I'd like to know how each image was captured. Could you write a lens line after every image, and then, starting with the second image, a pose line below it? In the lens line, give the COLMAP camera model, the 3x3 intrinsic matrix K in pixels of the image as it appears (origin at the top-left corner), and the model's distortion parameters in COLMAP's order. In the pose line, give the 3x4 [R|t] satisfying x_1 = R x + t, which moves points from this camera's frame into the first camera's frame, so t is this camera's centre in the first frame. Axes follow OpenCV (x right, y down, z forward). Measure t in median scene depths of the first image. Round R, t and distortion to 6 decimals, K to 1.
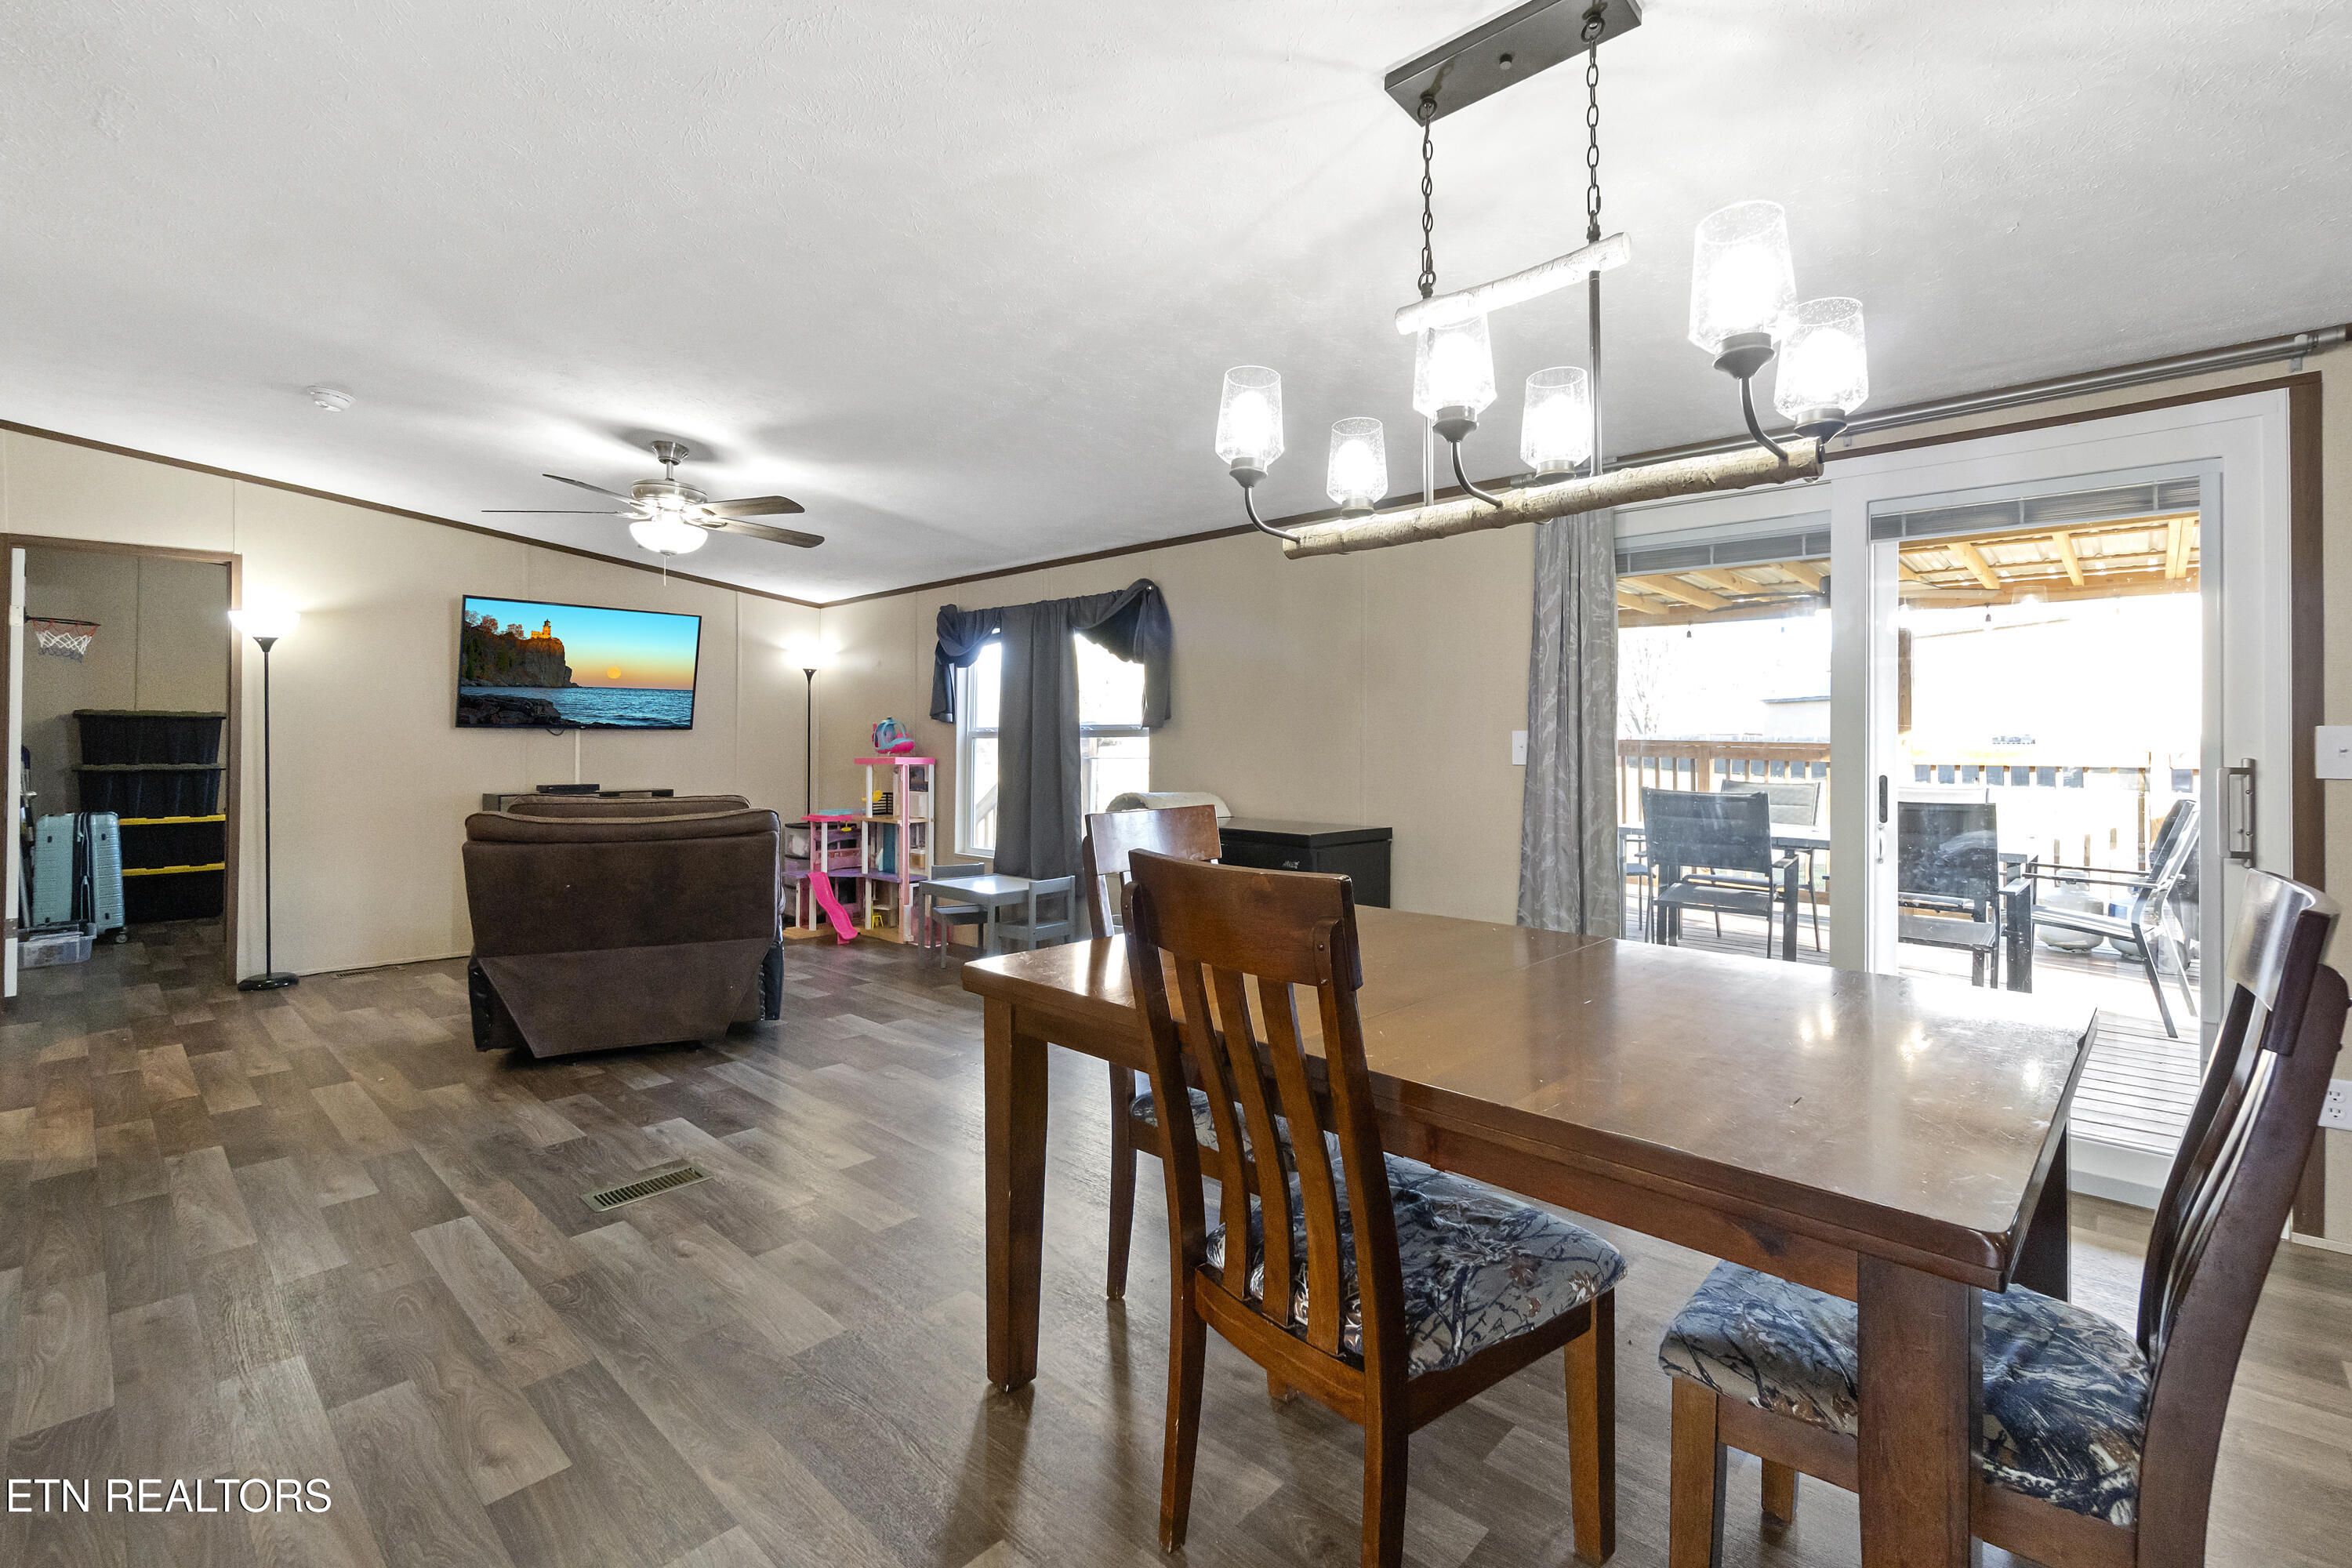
lens RADIAL K [[1028.8, 0, 1193.7], [0, 1028.8, 736.7], [0, 0, 1]] dist [-0.002499, 0.001266]
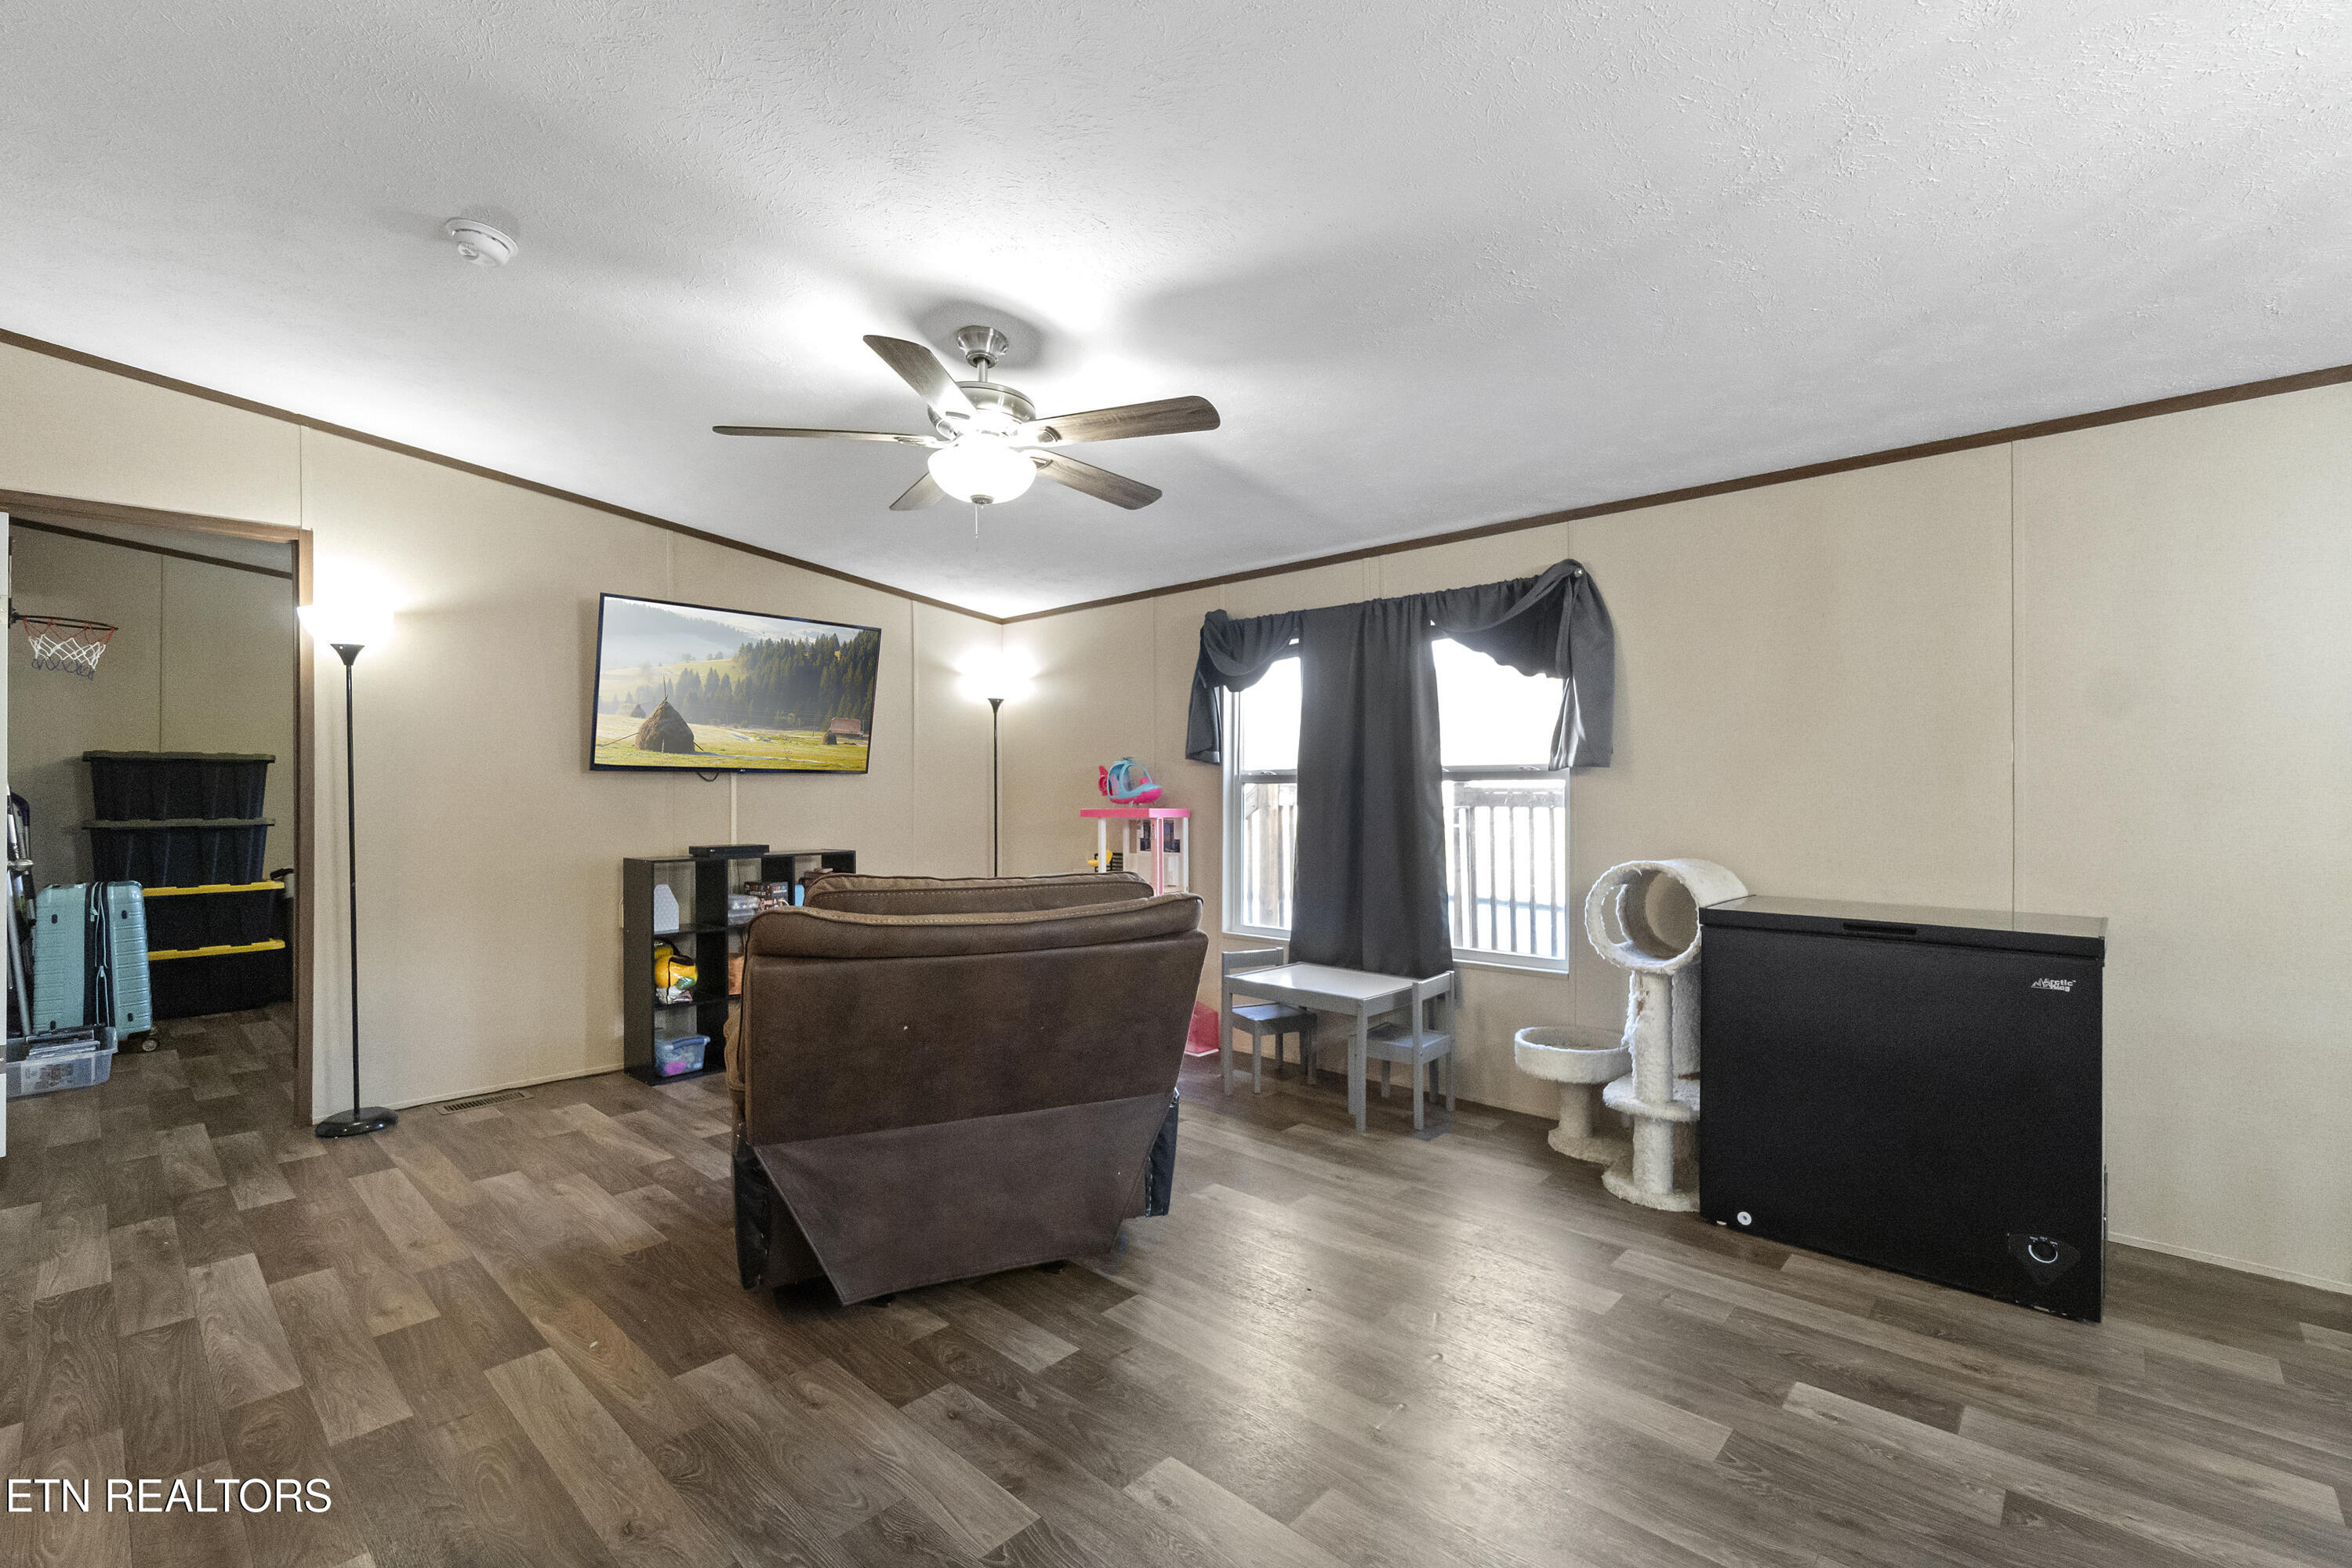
lens RADIAL K [[1028.8, 0, 1194.7], [0, 1028.8, 787.3], [0, 0, 1]] dist [-0.002499, 0.001266]
pose [[0.999992, -0.001531, -0.003621, -0.249602], [0.001539, 0.999996, 0.002304, 0.002383], [0.003617, -0.002310, 0.999991, 0.228130]]
